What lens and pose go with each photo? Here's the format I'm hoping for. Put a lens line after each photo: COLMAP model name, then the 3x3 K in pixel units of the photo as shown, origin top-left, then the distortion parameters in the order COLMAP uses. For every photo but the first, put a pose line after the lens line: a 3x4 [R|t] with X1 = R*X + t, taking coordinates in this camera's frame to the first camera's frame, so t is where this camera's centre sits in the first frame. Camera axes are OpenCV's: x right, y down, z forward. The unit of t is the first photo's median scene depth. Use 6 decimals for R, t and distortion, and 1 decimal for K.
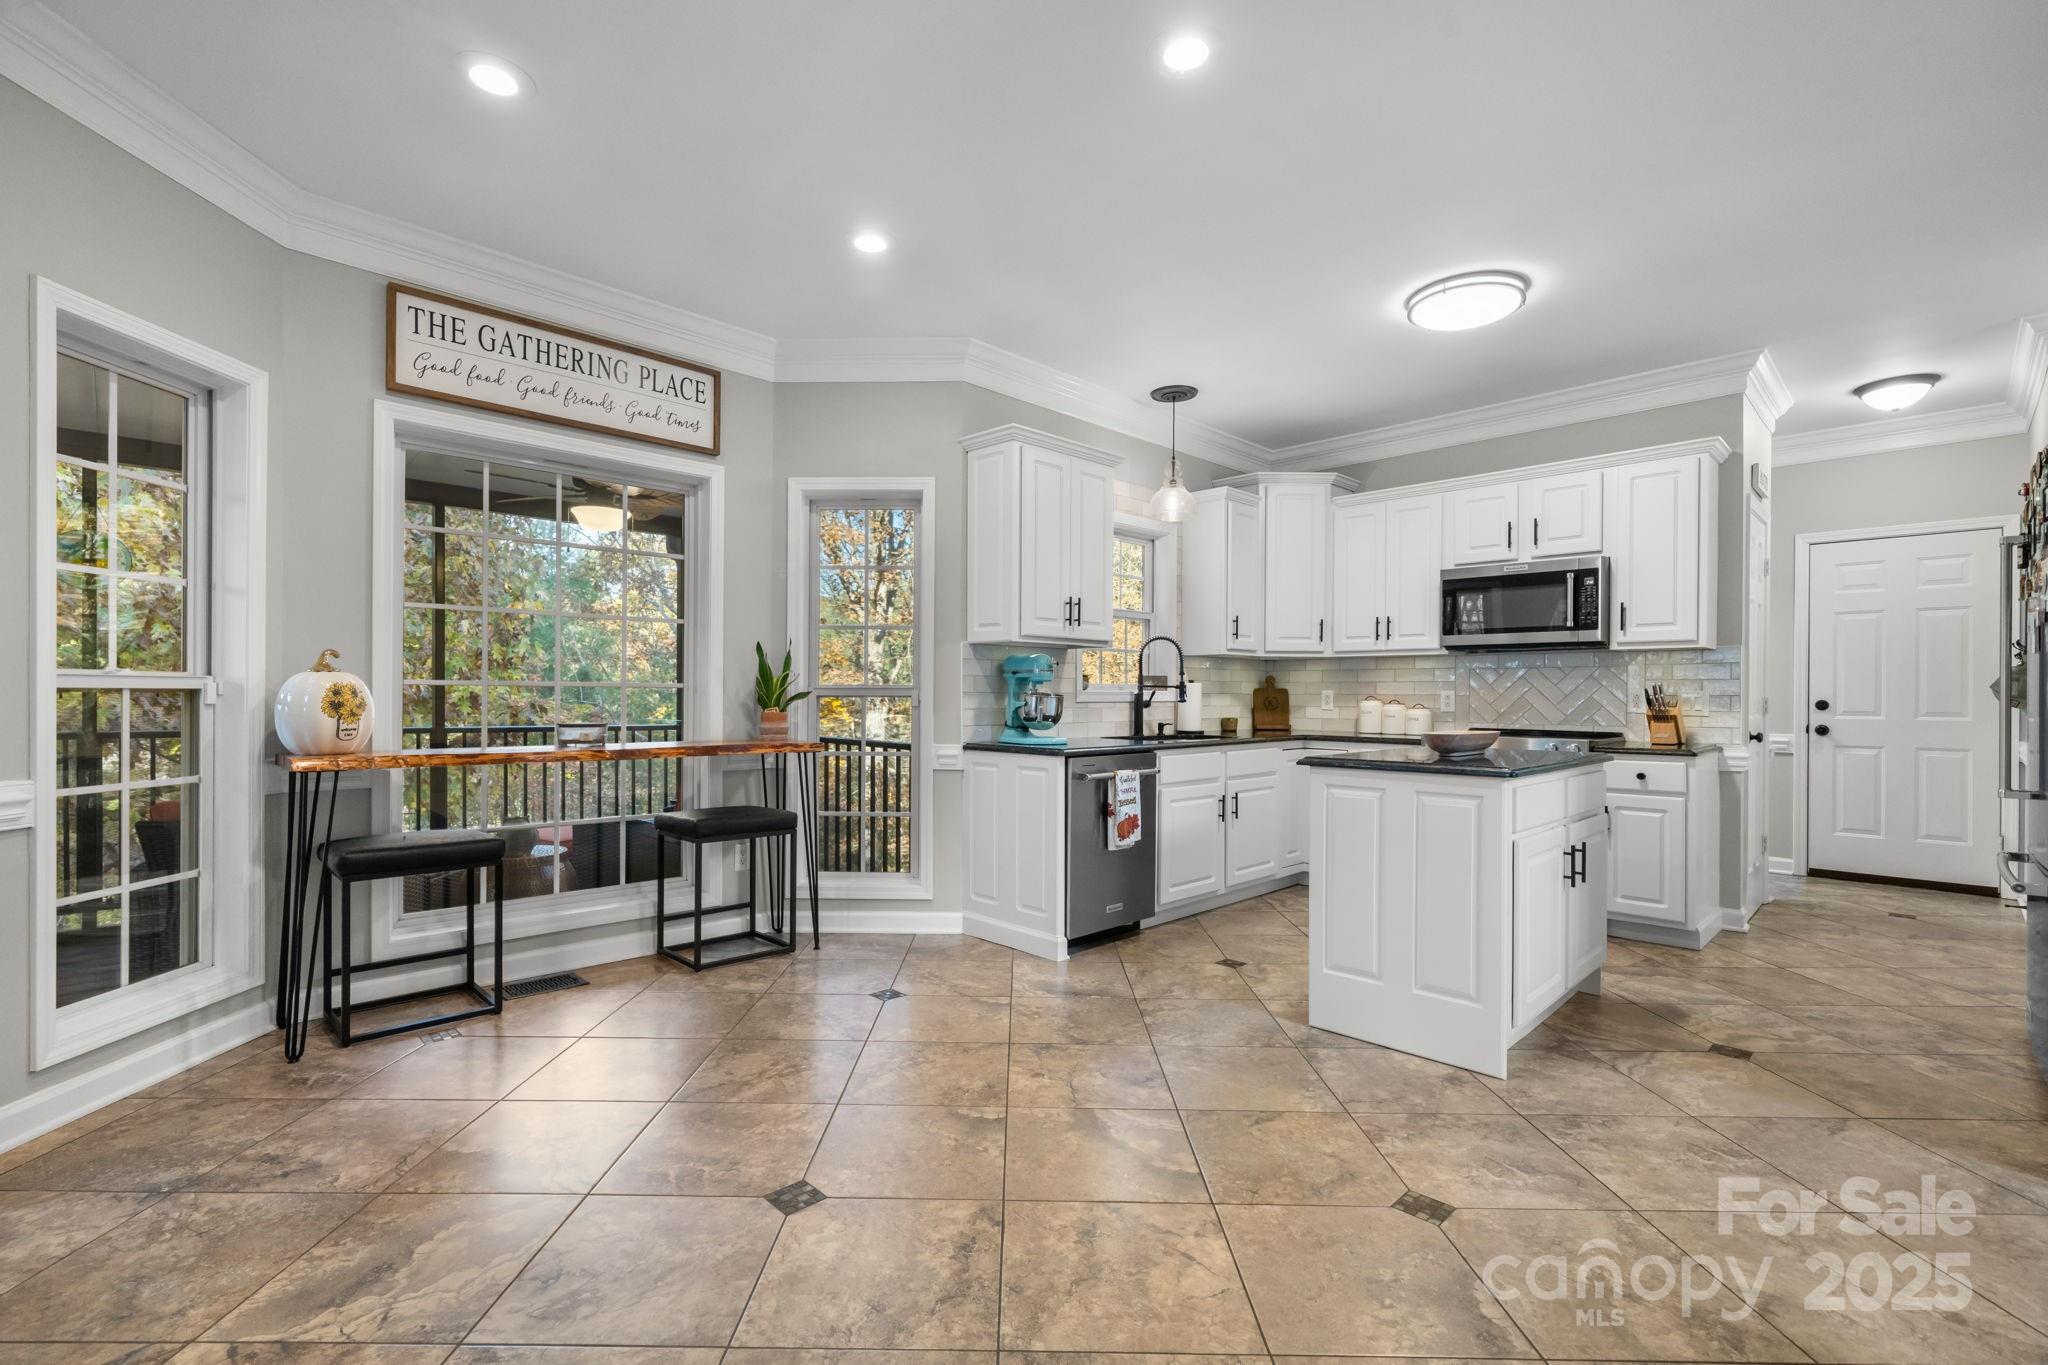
lens RADIAL K [[964.4, 0, 1006.6], [0, 964.4, 697.0], [0, 0, 1]] dist [0.000393, 0.000034]
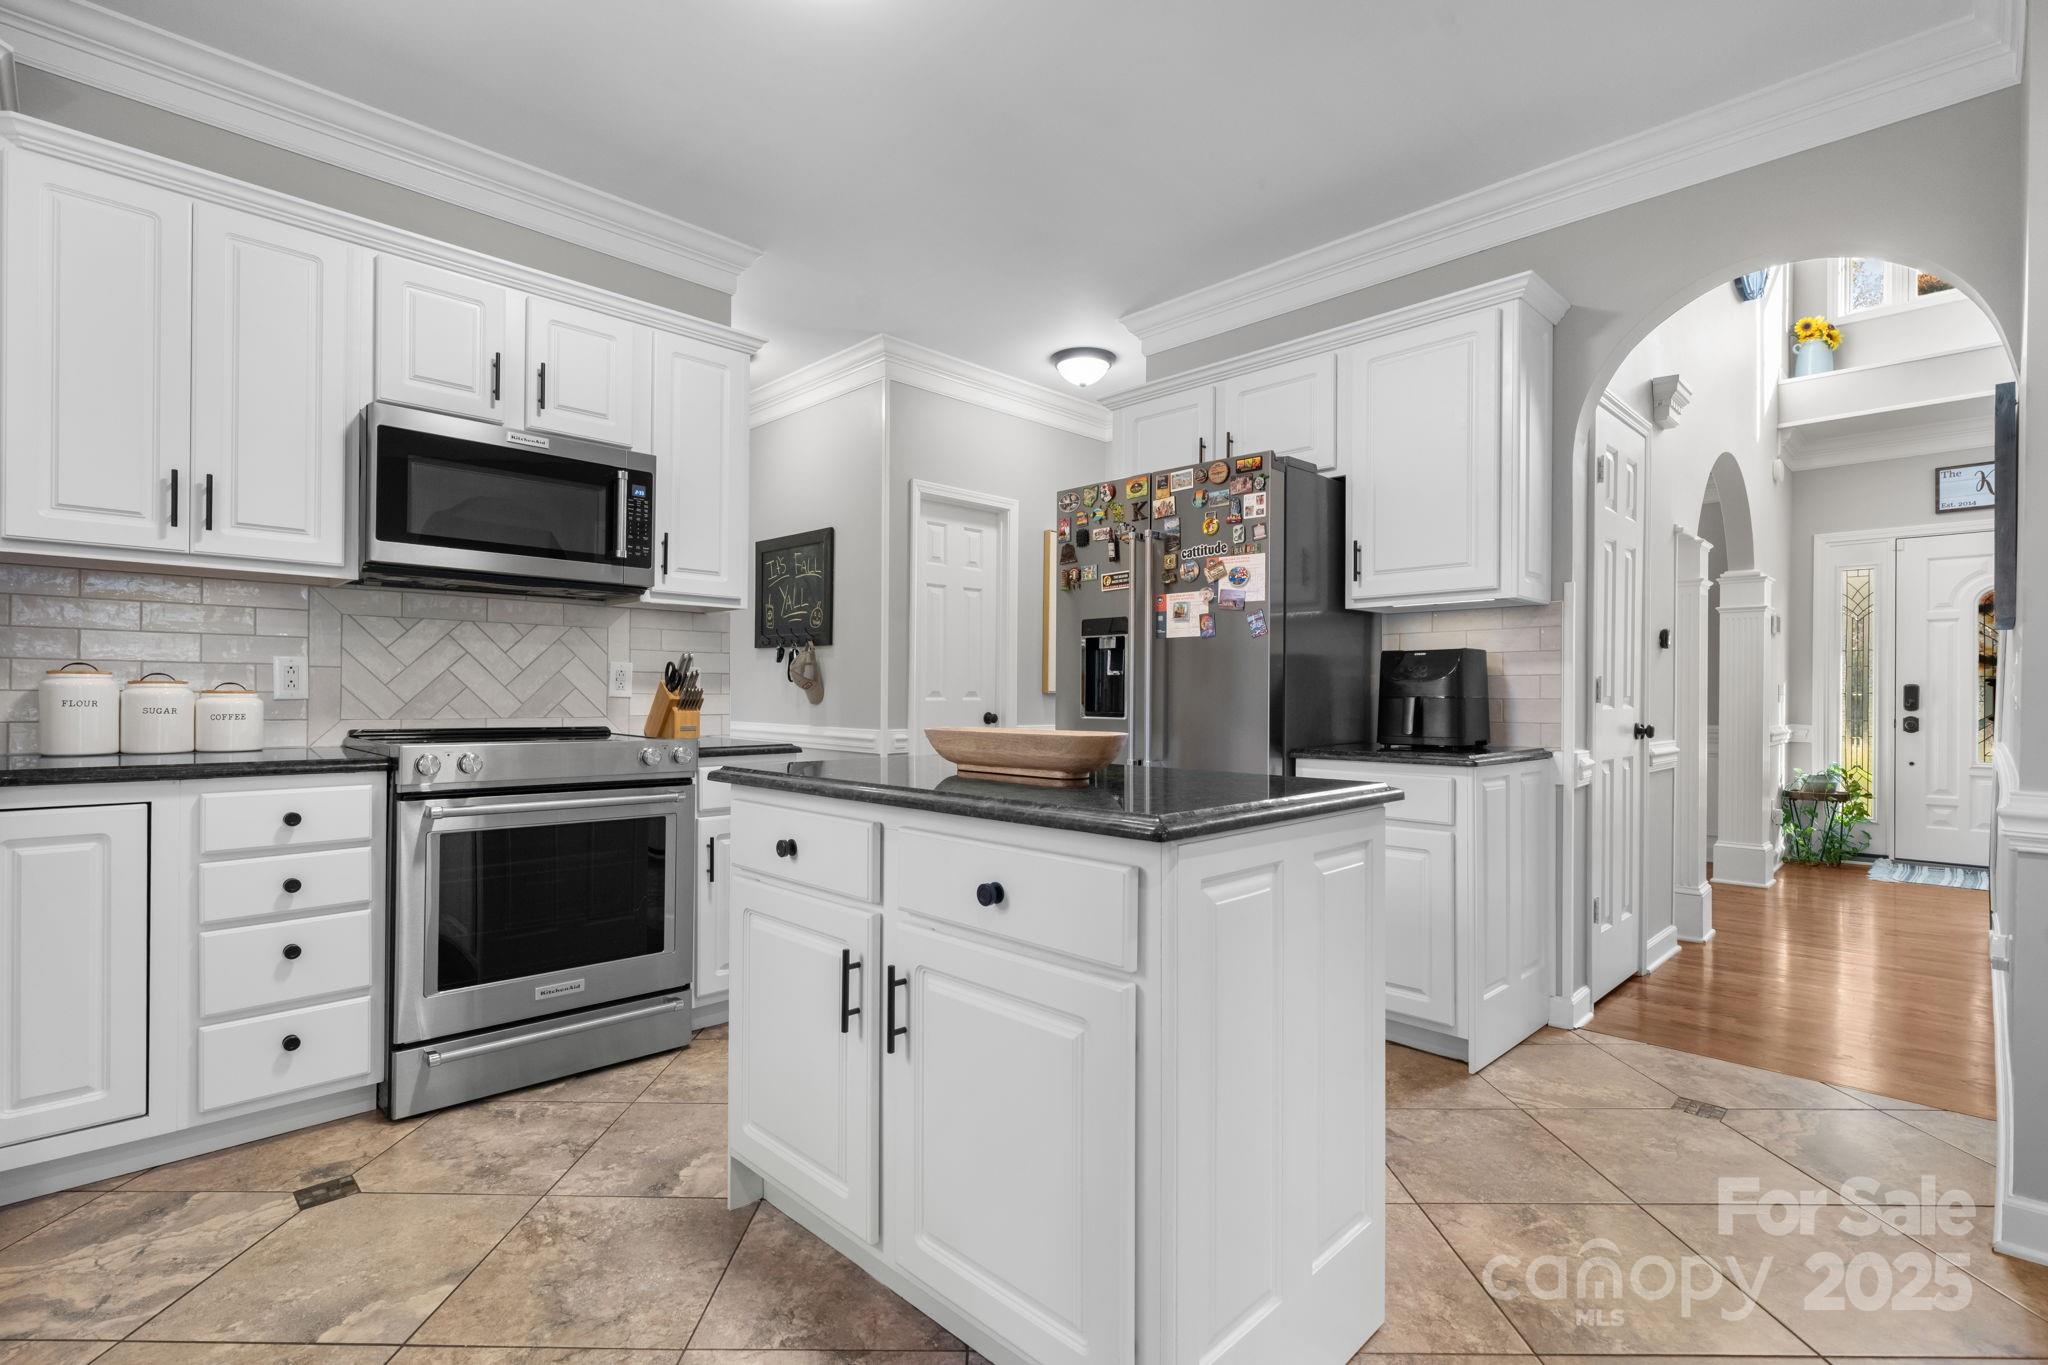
lens RADIAL K [[964.4, 0, 1006.6], [0, 964.4, 697.0], [0, 0, 1]] dist [0.000393, 0.000034]
pose [[0.021589, -0.011729, 0.999698, -0.022286], [-0.014610, 0.999821, 0.012046, 0.003892], [-0.999660, -0.014865, 0.021414, 0.685992]]
